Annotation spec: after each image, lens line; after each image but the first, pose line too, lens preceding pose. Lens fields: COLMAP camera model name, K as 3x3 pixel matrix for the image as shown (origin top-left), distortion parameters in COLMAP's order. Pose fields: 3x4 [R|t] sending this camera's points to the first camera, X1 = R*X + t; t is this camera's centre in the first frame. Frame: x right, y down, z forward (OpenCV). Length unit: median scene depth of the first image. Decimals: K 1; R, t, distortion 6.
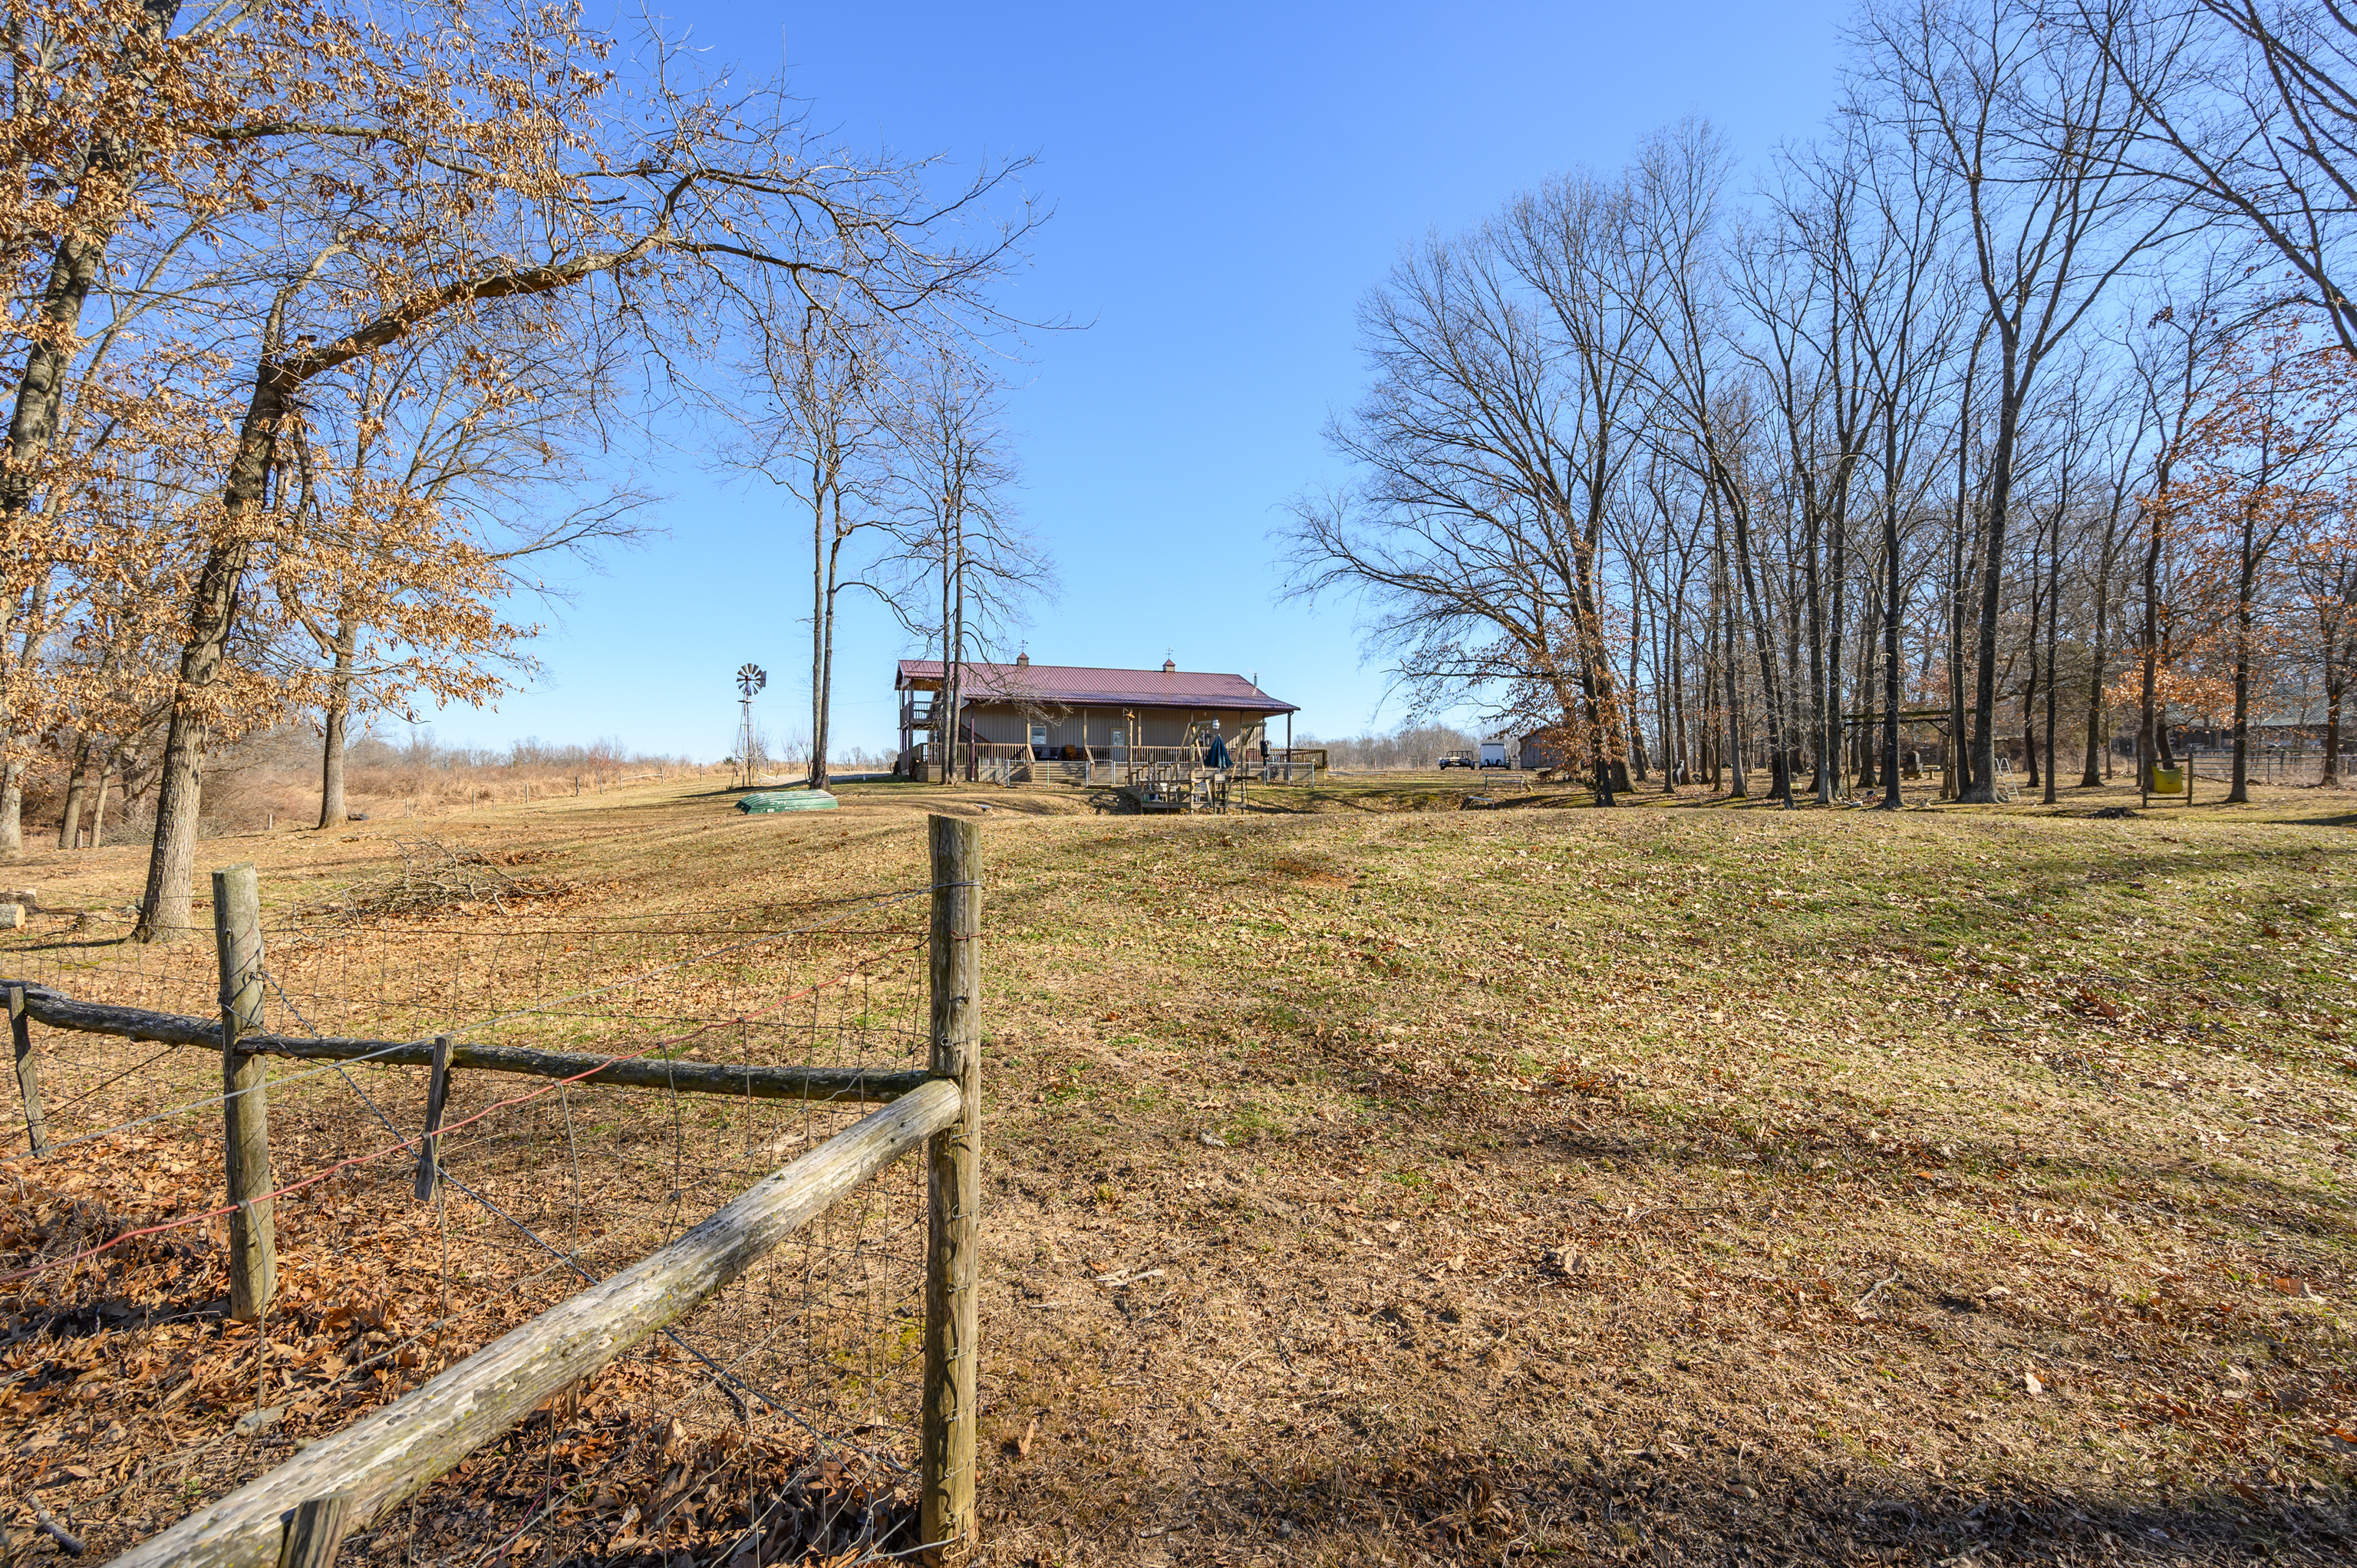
lens RADIAL K [[1024.5, 0, 1178.5], [0, 1024.5, 784.0], [0, 0, 1]] dist [0.002671, 0.001051]
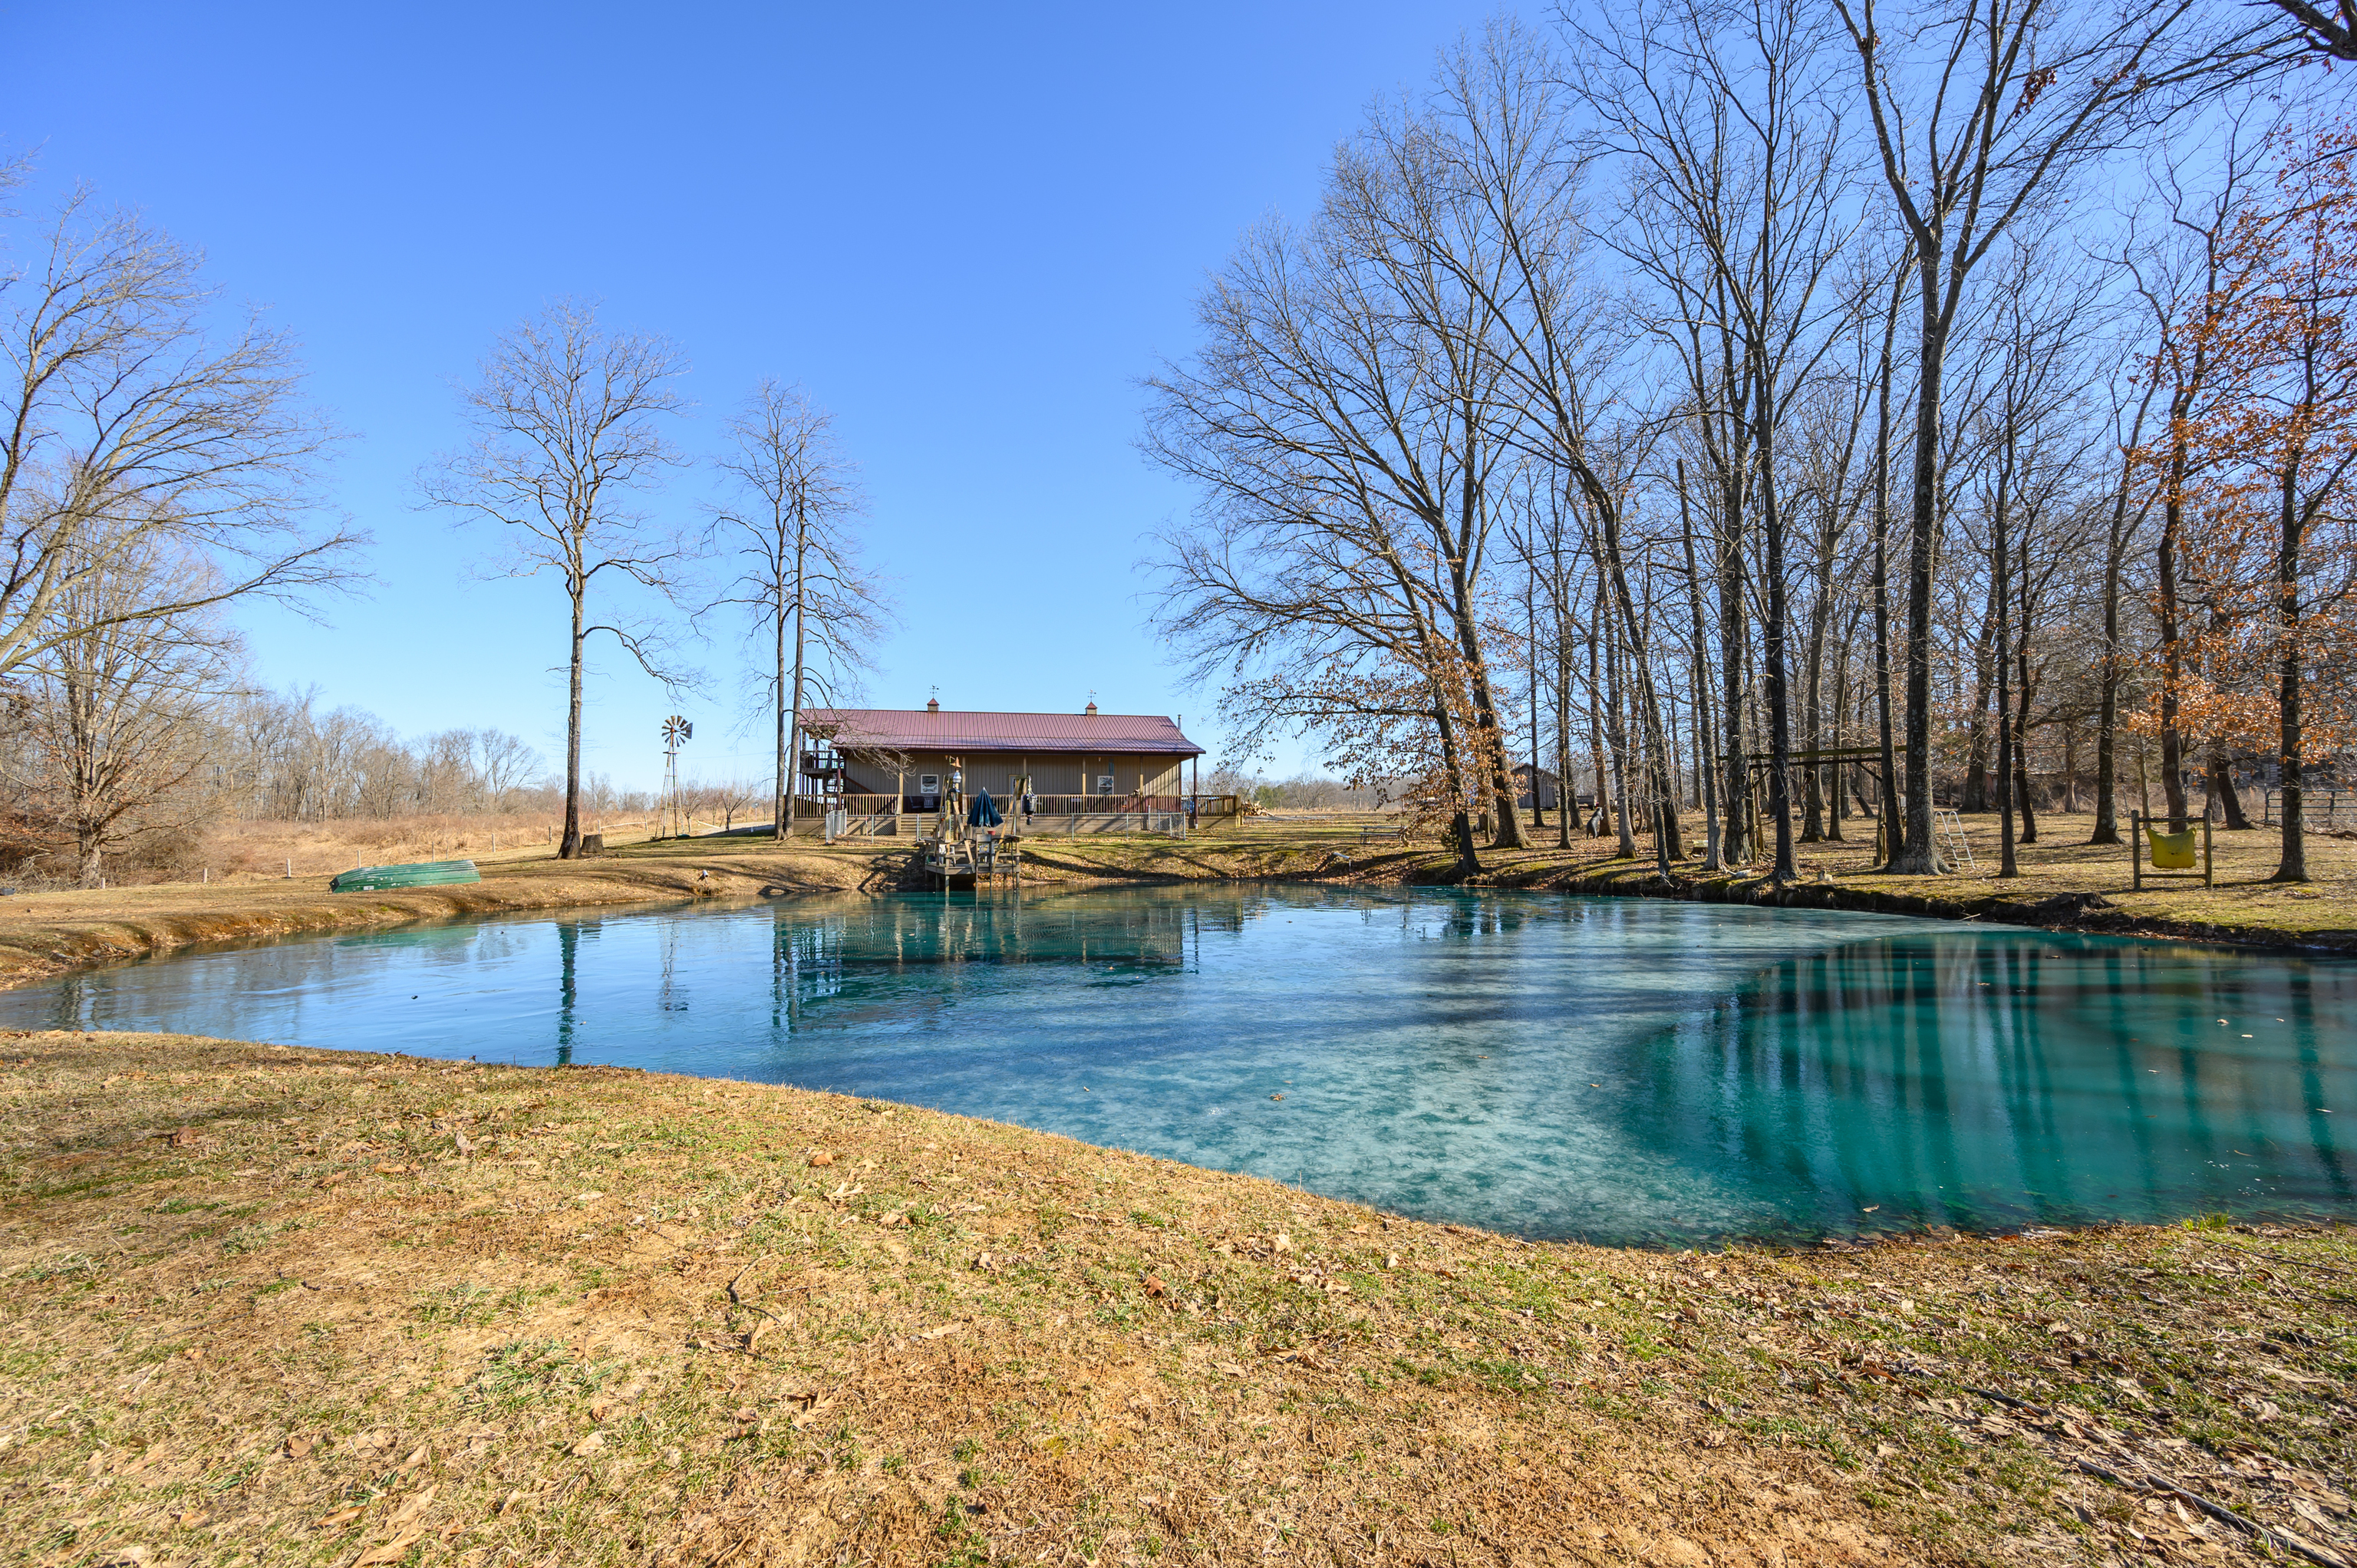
lens RADIAL K [[930.7, 0, 1178.5], [0, 930.7, 784.0], [0, 0, 1]] dist [-0.000228, -0.000254]
pose [[0.993093, -0.011557, -0.116760, 0.243955], [0.007576, 0.999377, -0.034479, -0.019244], [0.117086, 0.033356, 0.992561, 0.198879]]
